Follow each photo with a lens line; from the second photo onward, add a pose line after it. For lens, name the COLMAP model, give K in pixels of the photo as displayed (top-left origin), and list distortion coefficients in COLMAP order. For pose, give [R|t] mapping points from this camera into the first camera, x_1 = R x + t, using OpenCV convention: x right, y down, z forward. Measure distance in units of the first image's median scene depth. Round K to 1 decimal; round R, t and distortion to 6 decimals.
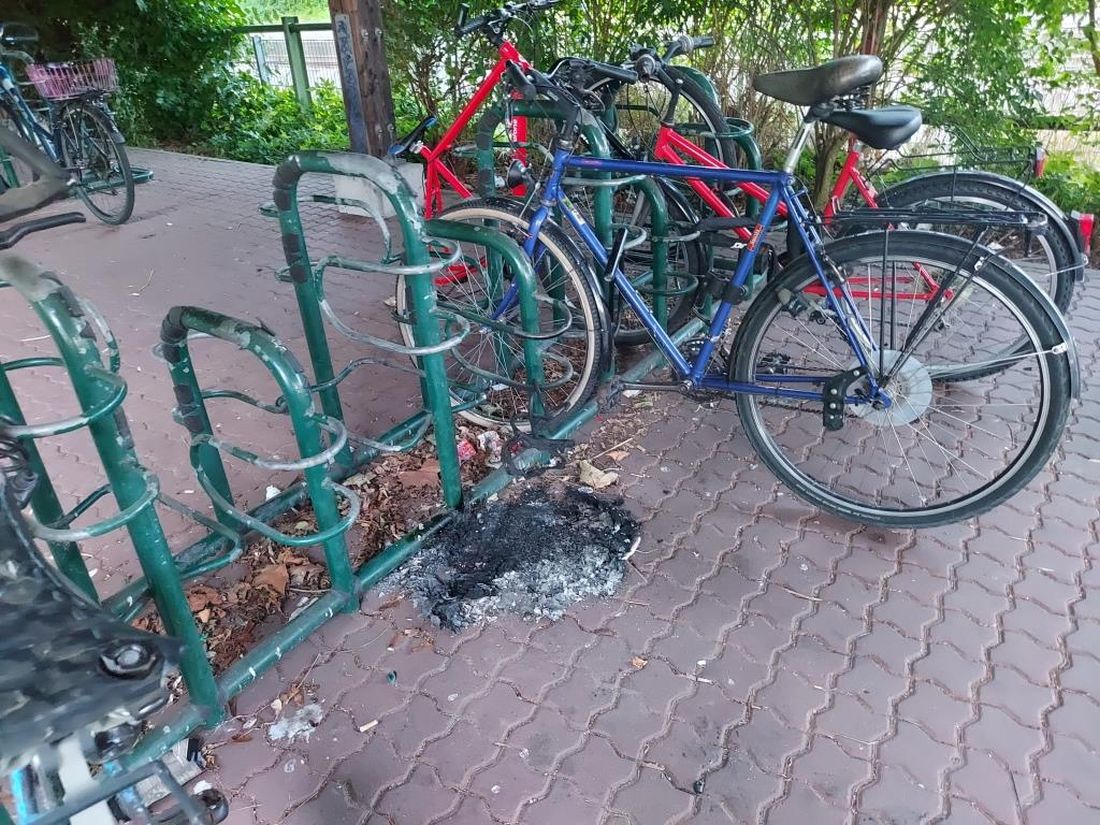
lens RADIAL K [[774.4, 0, 550.0], [0, 774.4, 412.5], [0, 0, 1]] dist [0.040895, -0.002890]
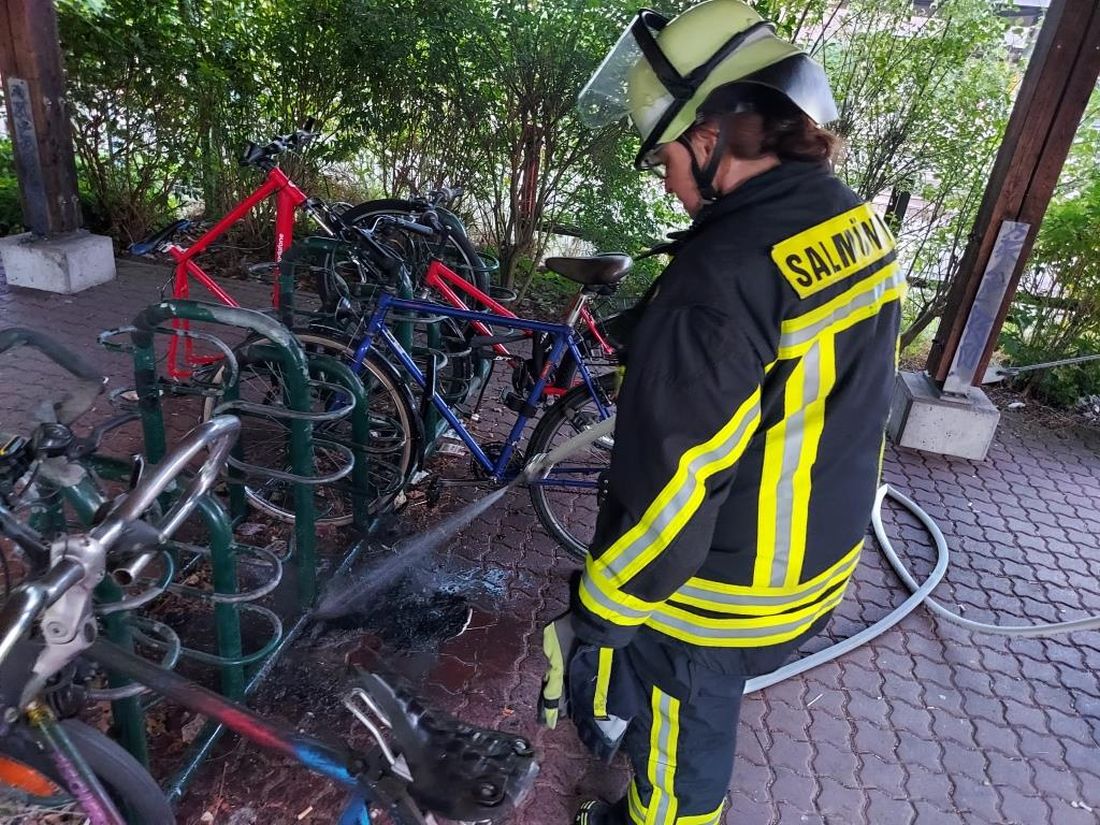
lens RADIAL K [[774.4, 0, 550.0], [0, 774.4, 412.5], [0, 0, 1]] dist [0.040895, -0.002890]
pose [[0.891986, -0.038857, 0.450390, -0.303169], [0.063536, 0.997186, -0.039800, -0.088143], [-0.447575, 0.064117, 0.891945, -0.173064]]
